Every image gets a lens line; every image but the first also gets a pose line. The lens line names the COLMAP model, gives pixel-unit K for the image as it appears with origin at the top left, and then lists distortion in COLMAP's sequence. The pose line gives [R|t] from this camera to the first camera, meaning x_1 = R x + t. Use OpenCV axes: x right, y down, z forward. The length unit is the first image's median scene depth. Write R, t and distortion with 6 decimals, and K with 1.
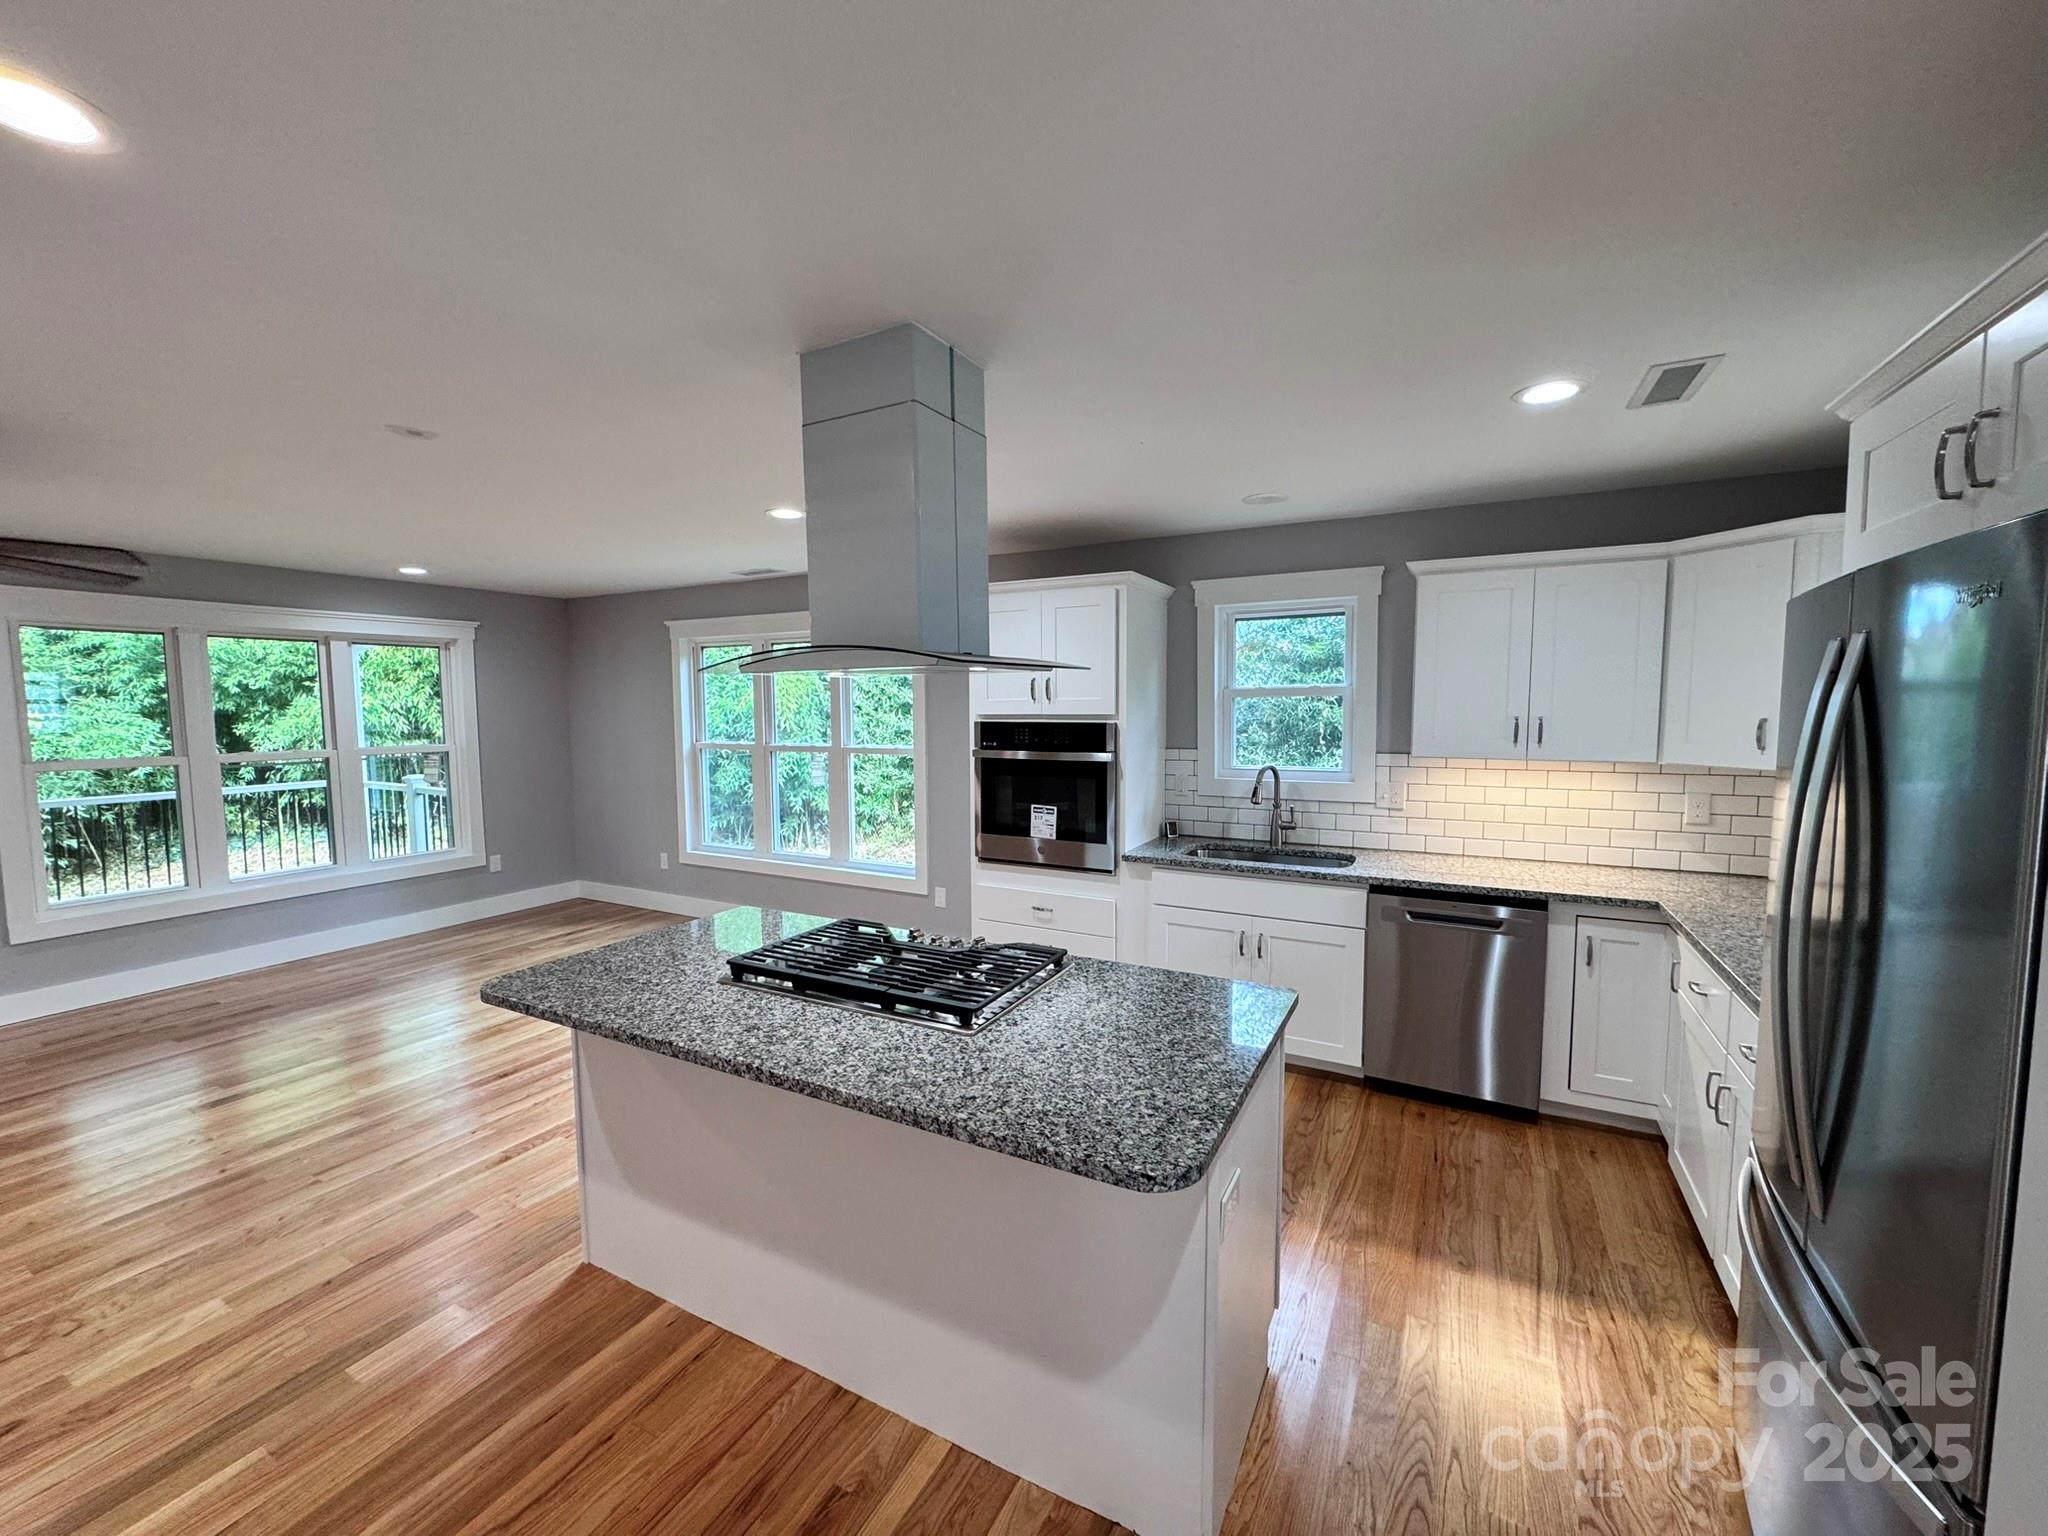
lens RADIAL K [[821.4, 0, 1026.4], [0, 821.4, 769.0], [0, 0, 1]] dist [-0.001372, -0.000359]
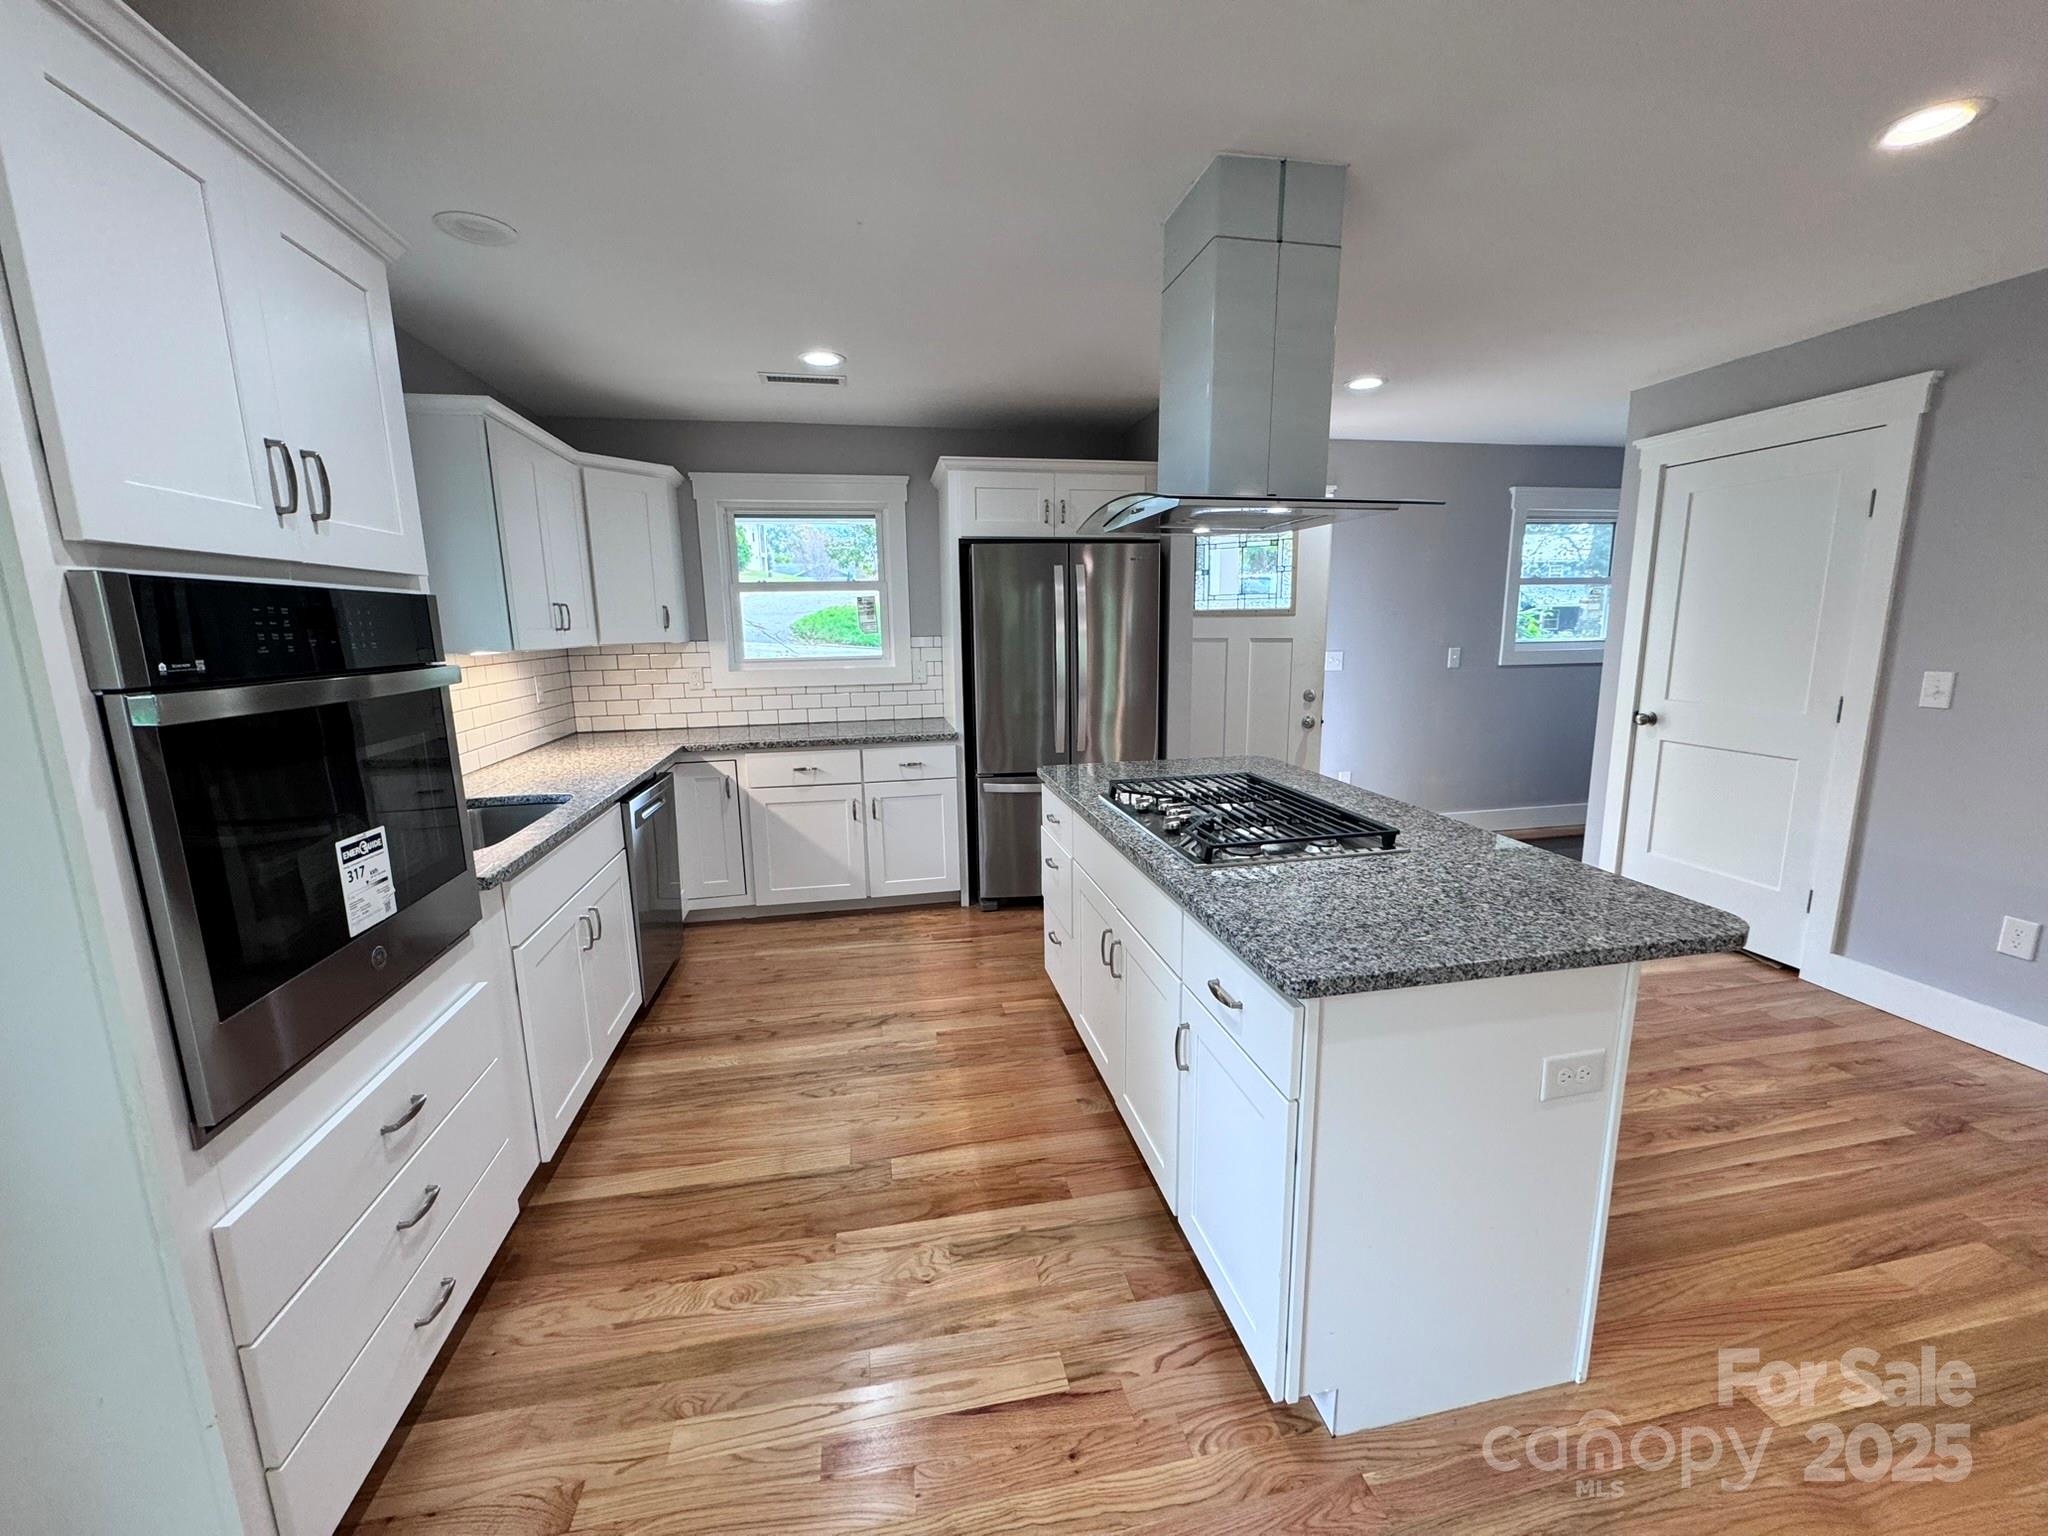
lens RADIAL K [[809.1, 0, 1028.8], [0, 809.1, 765.0], [0, 0, 1]] dist [0.000859, -0.000017]
pose [[-0.635039, -0.118957, 0.763266, -0.428373], [0.082535, 0.971968, 0.220153, -0.036508], [-0.768058, 0.202802, -0.607419, 1.013163]]
